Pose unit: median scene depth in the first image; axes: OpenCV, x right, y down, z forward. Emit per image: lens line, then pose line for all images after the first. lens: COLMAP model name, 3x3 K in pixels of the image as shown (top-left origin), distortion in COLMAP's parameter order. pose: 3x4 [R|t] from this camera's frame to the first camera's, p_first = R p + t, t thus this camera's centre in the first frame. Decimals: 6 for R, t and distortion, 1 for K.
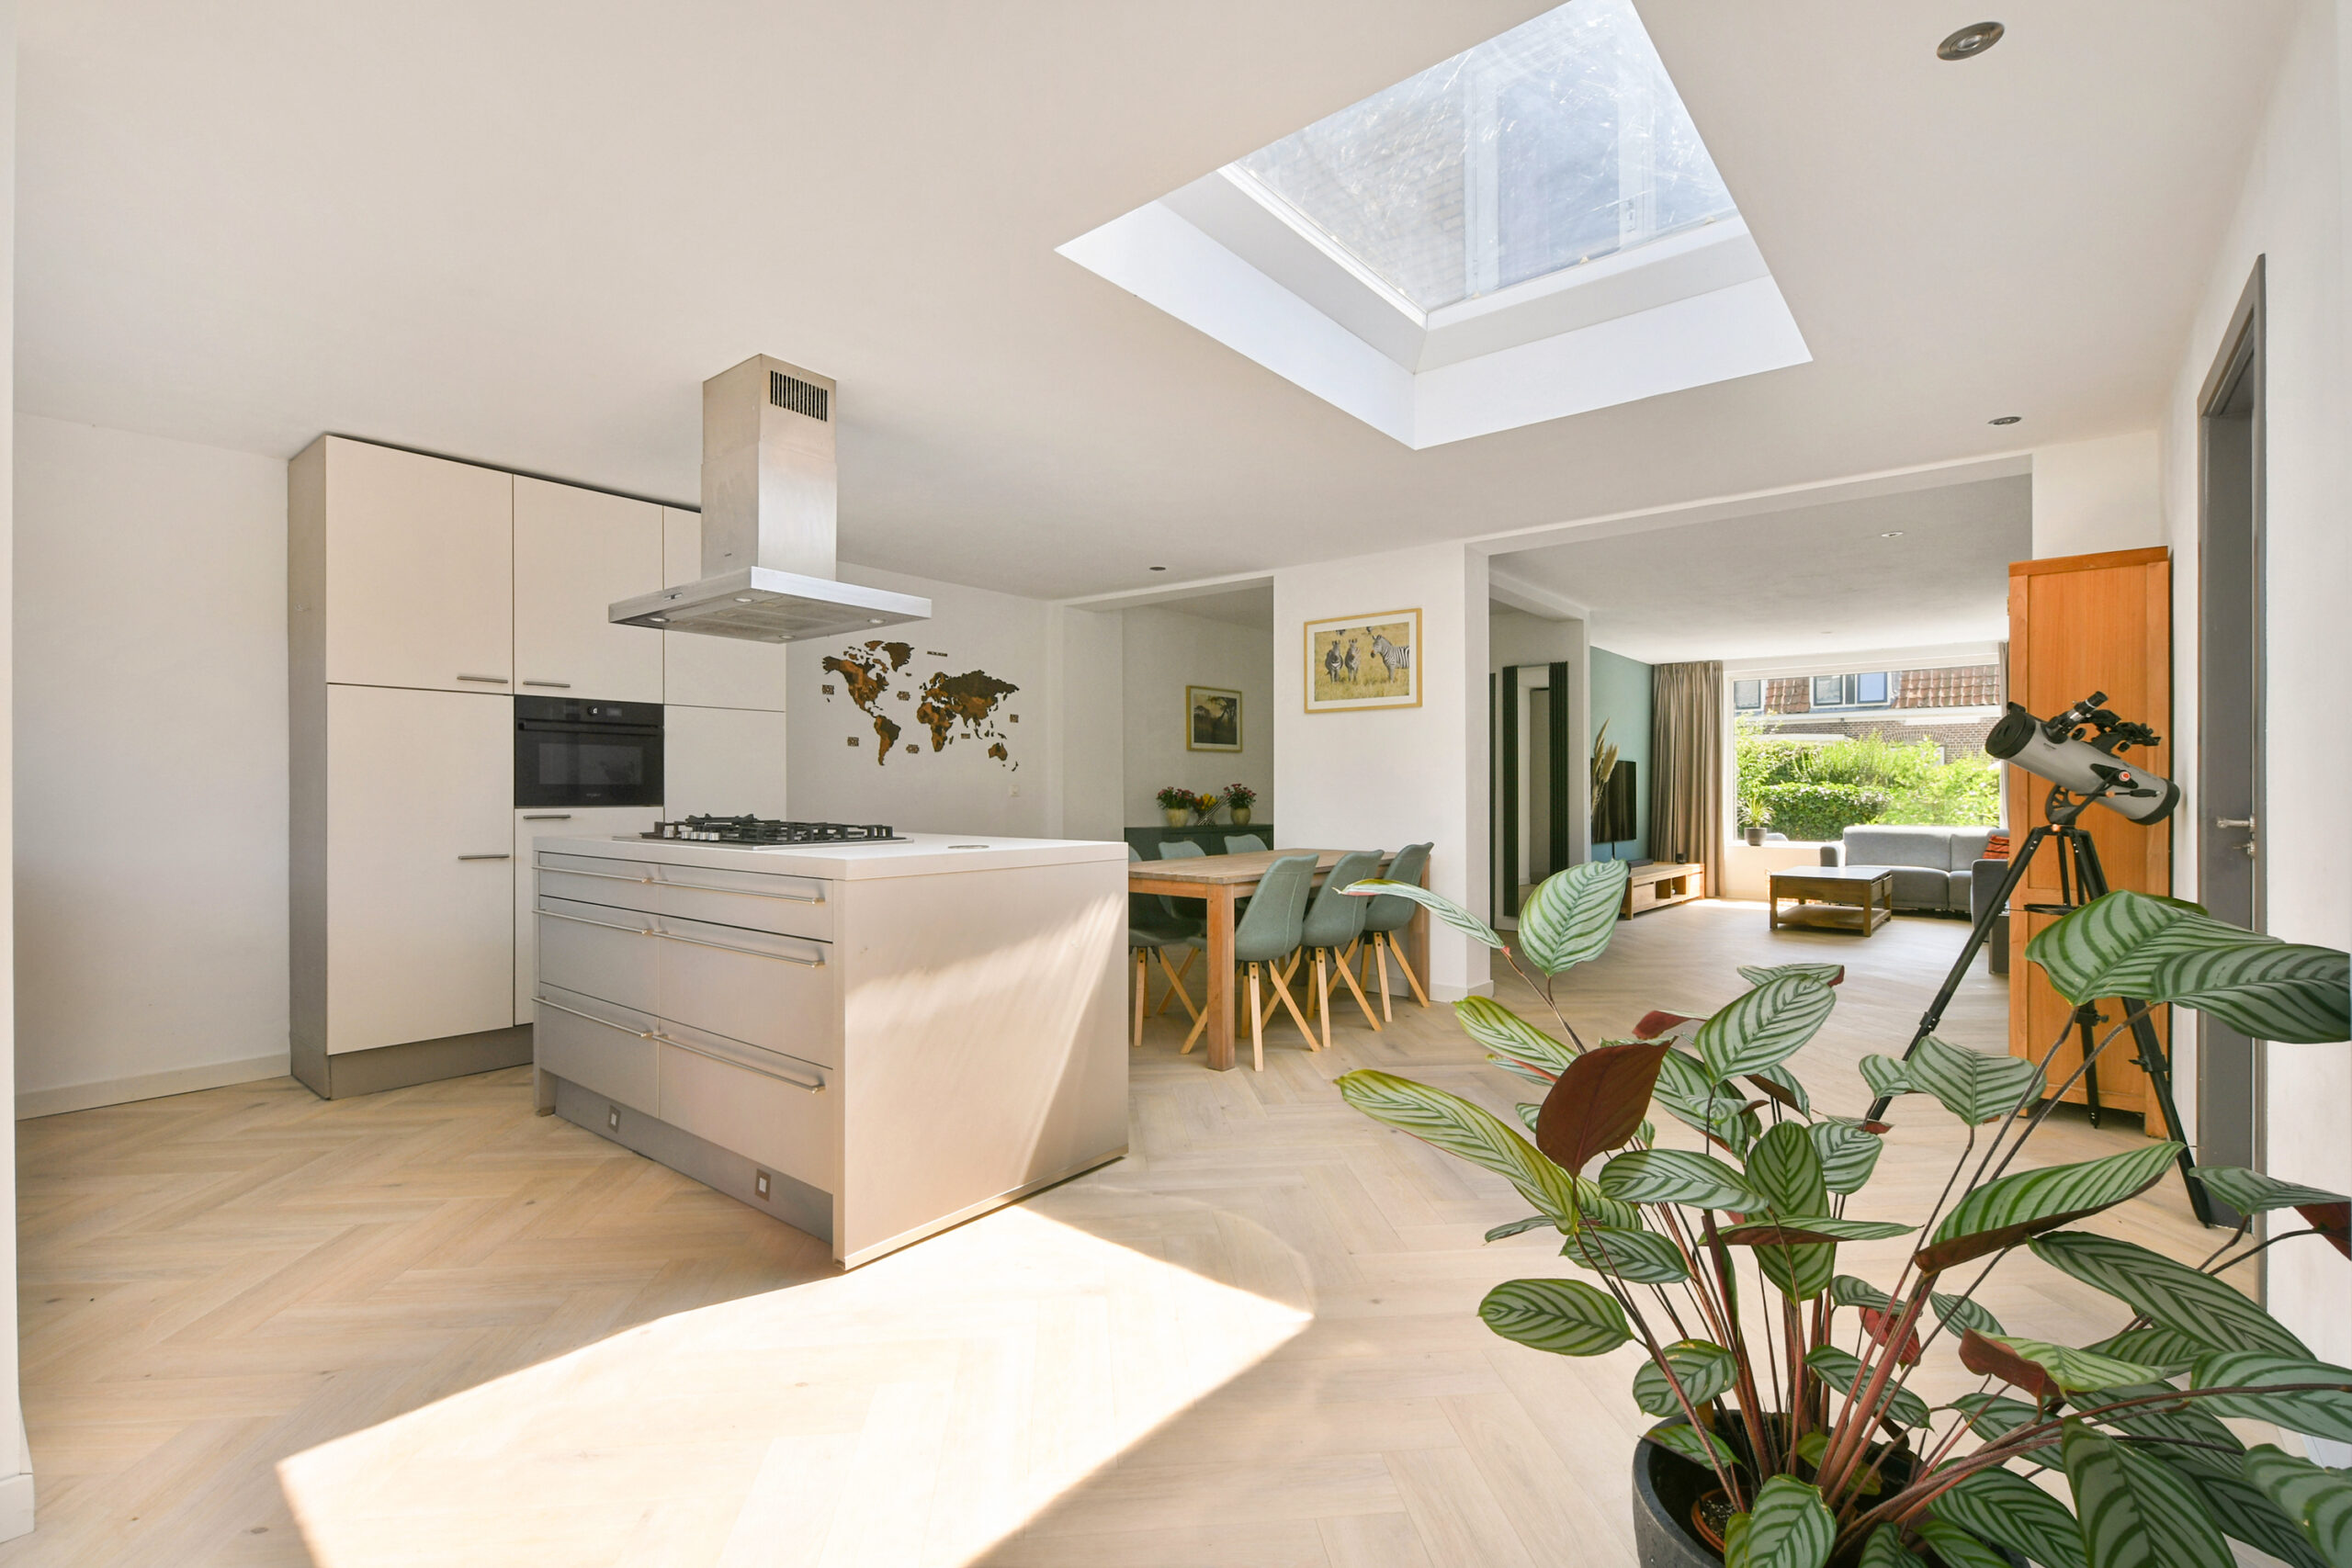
lens RADIAL K [[1041.5, 0, 1166.2], [0, 1041.5, 793.6], [0, 0, 1]] dist [0.001378, -0.000034]
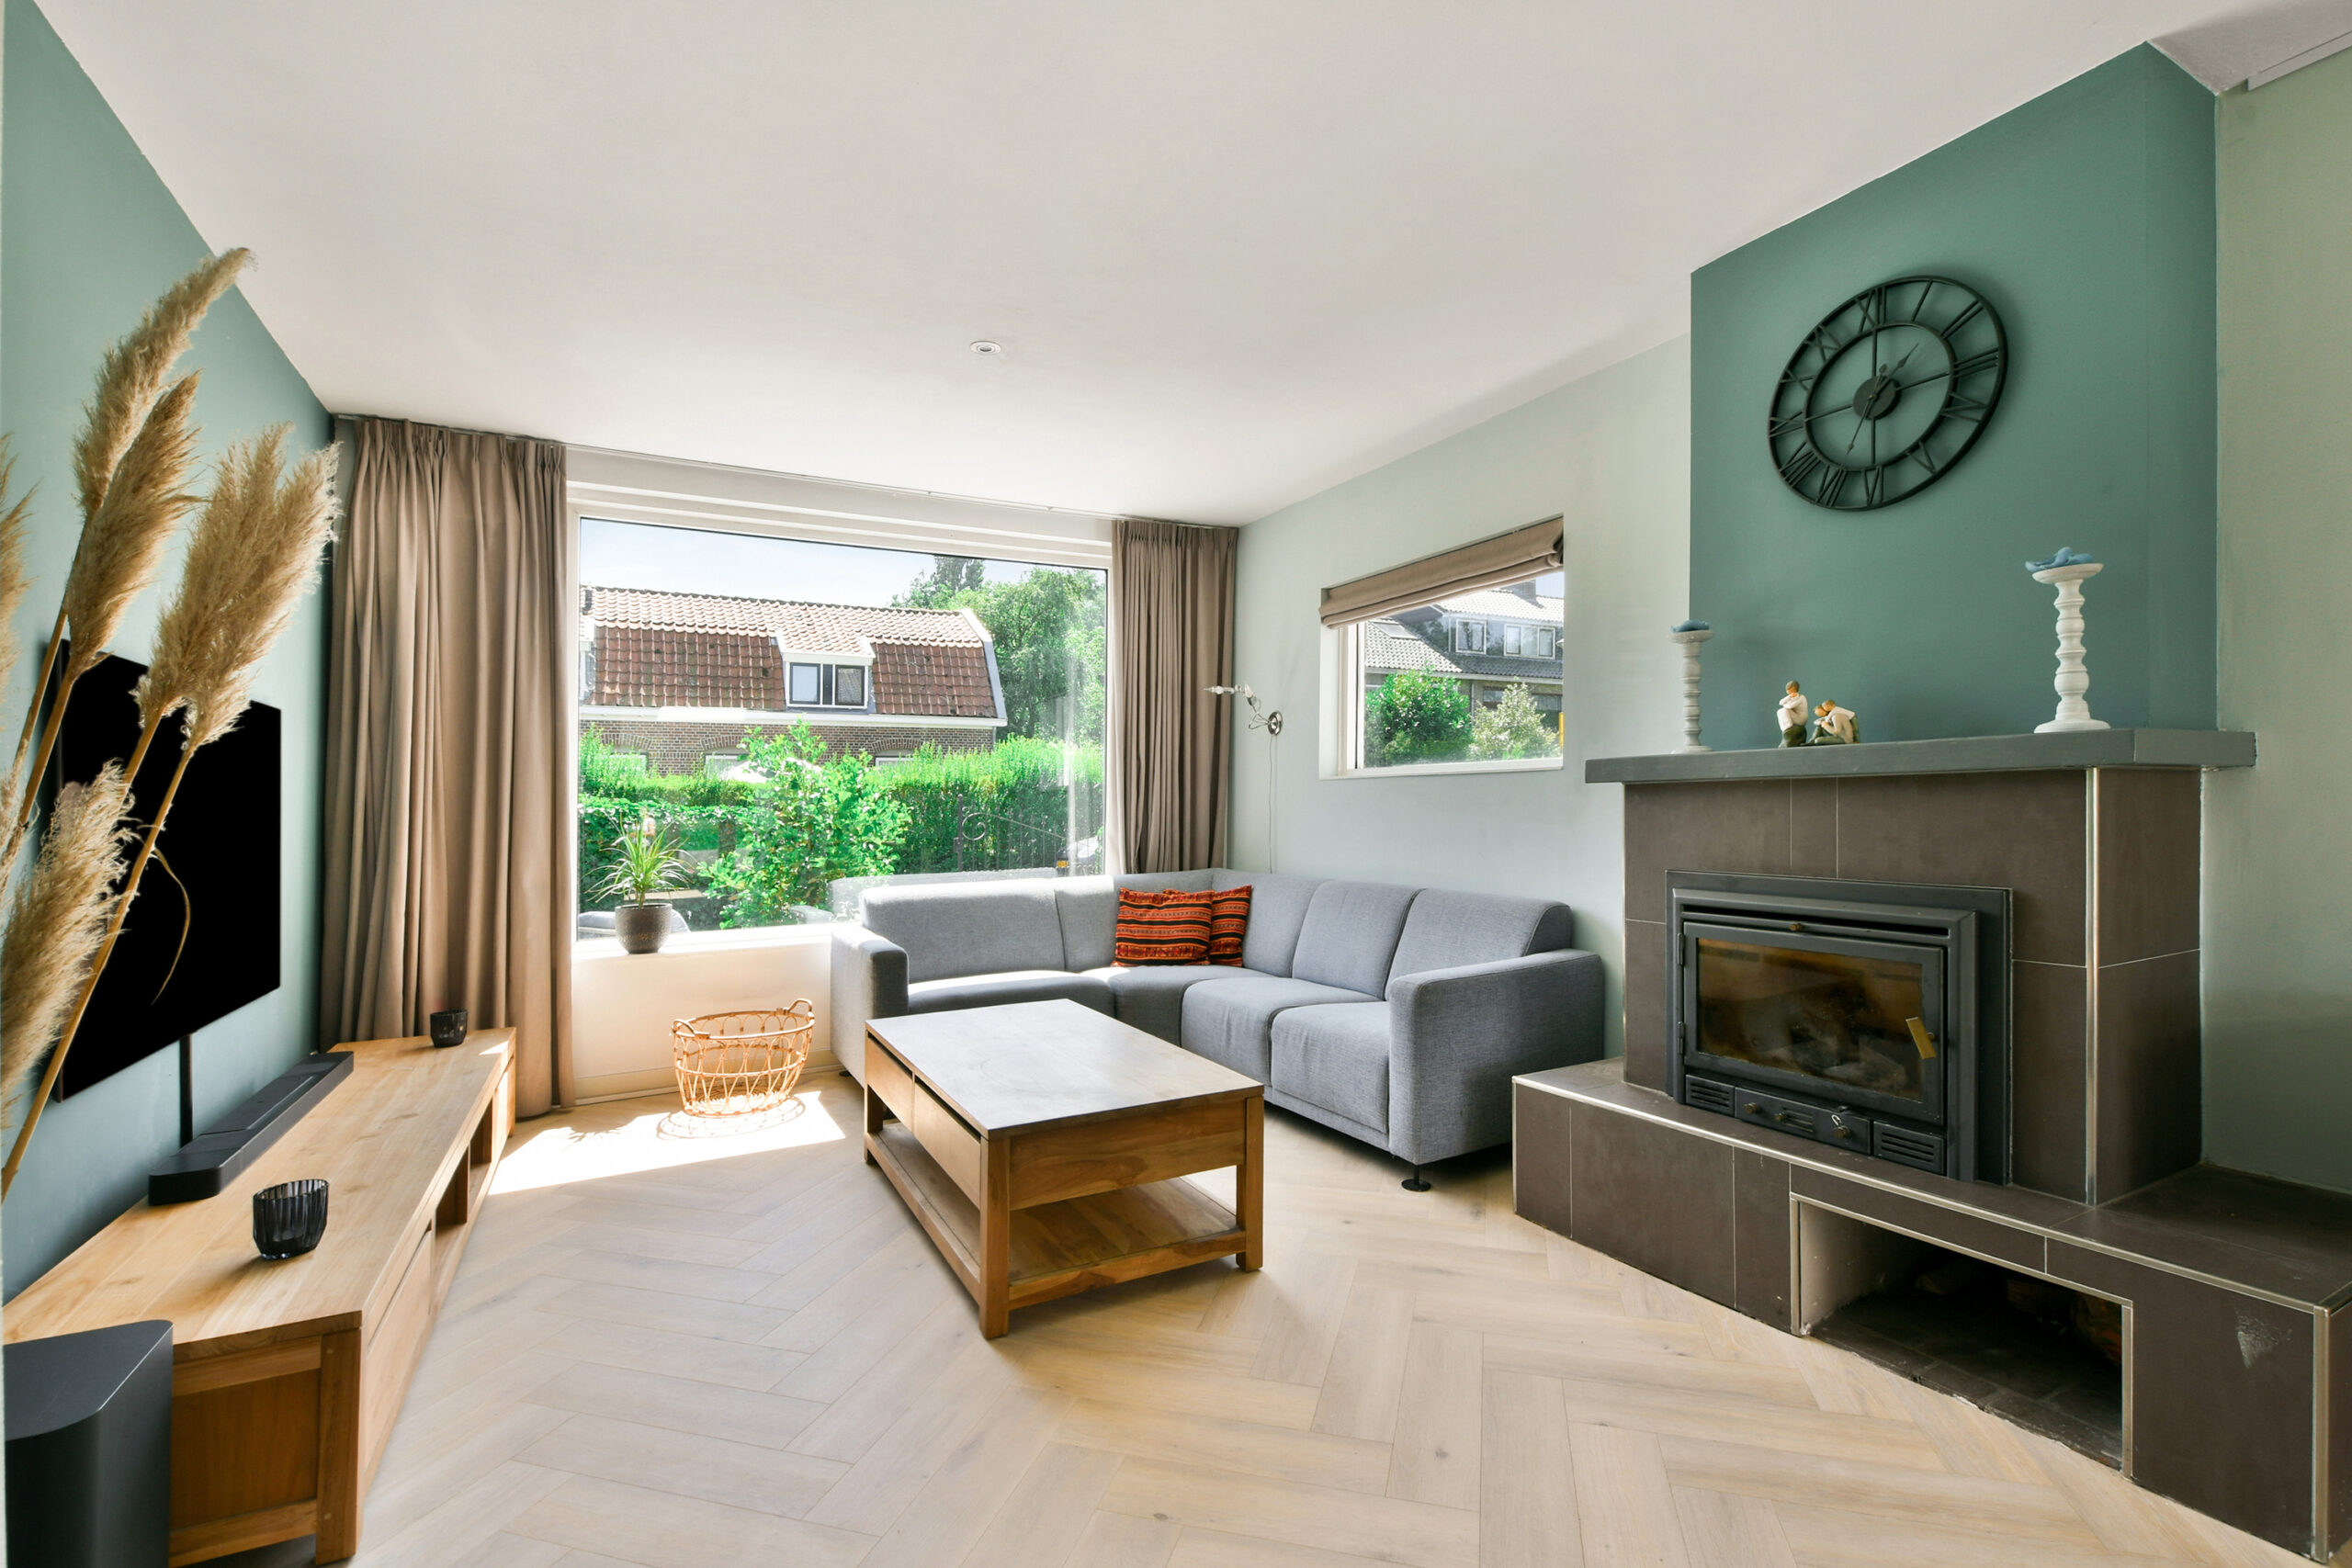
lens RADIAL K [[1049.4, 0, 1168.3], [0, 1049.4, 808.5], [0, 0, 1]] dist [0.004034, 0.000128]
pose [[0.374082, -0.010278, 0.927339, 0.271265], [0.014193, 0.999885, 0.005357, -0.002135], [-0.927287, 0.011157, 0.374184, 0.657331]]
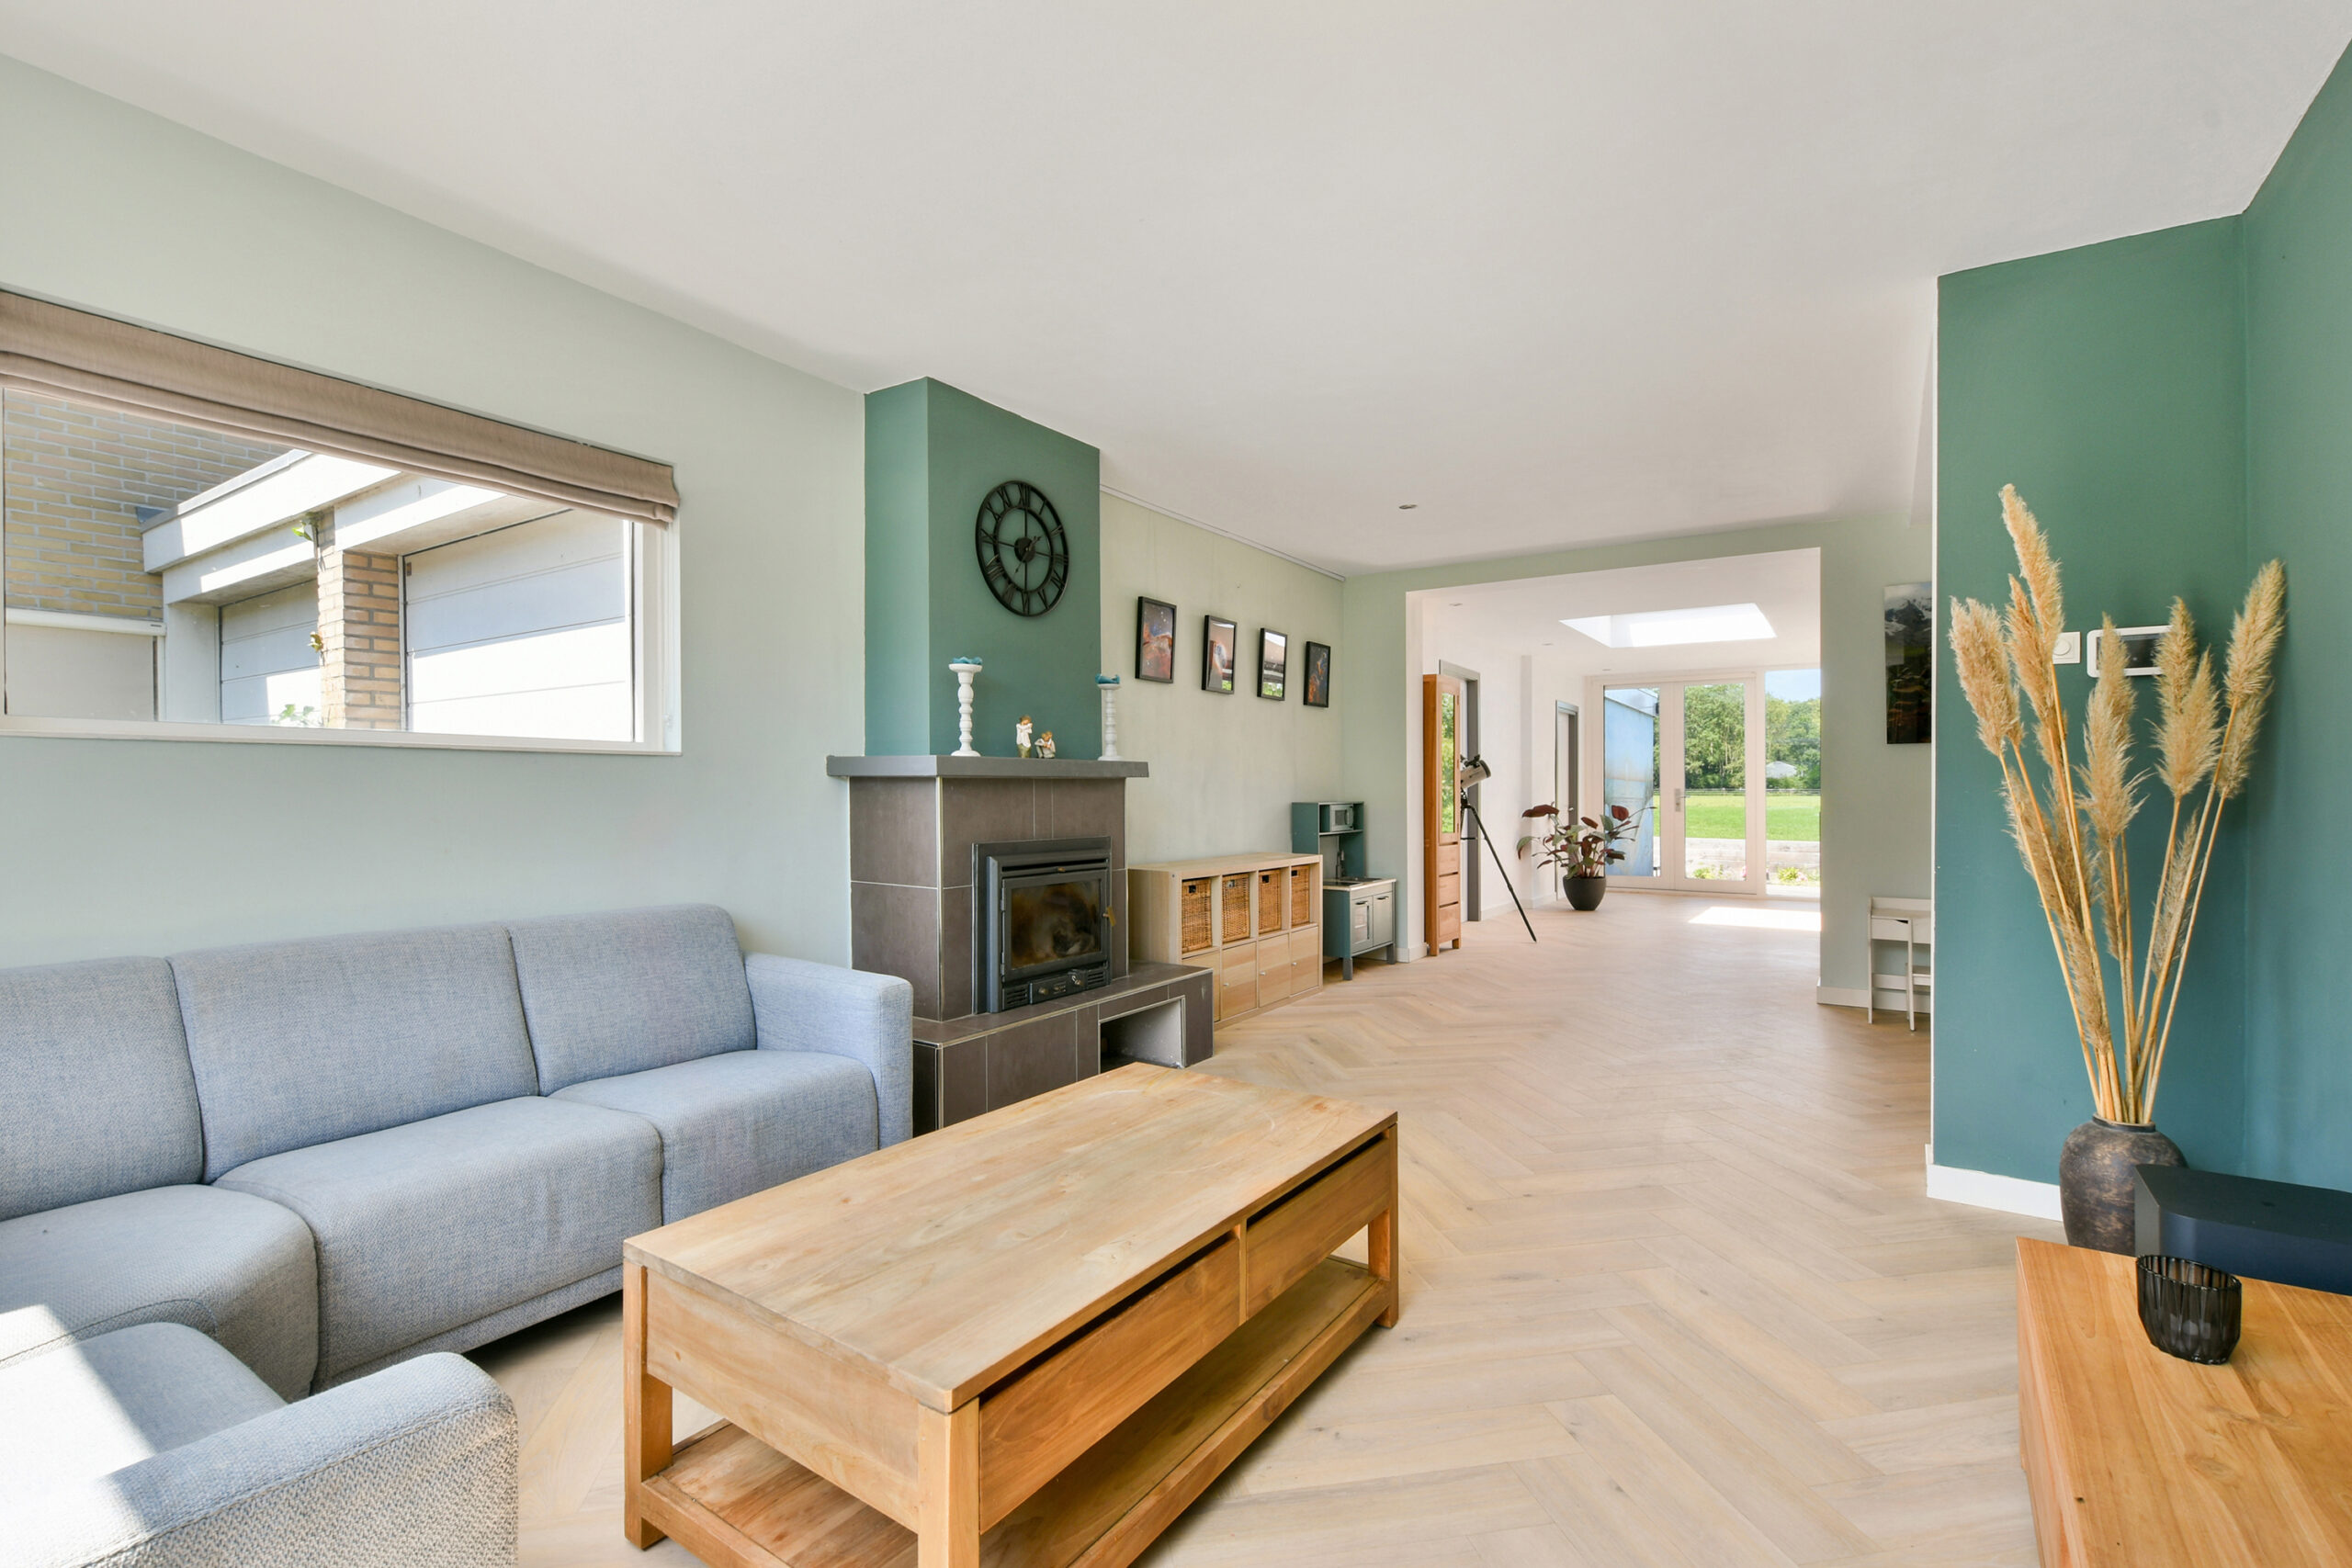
lens RADIAL K [[1028.4, 0, 1179.4], [0, 1028.4, 842.2], [0, 0, 1]] dist [0.003106, 0.000294]
pose [[-0.995287, 0.006758, -0.096737, 0.502886], [0.002076, 0.998825, 0.048423, -0.000738], [0.096951, 0.047994, -0.994131, 0.952346]]
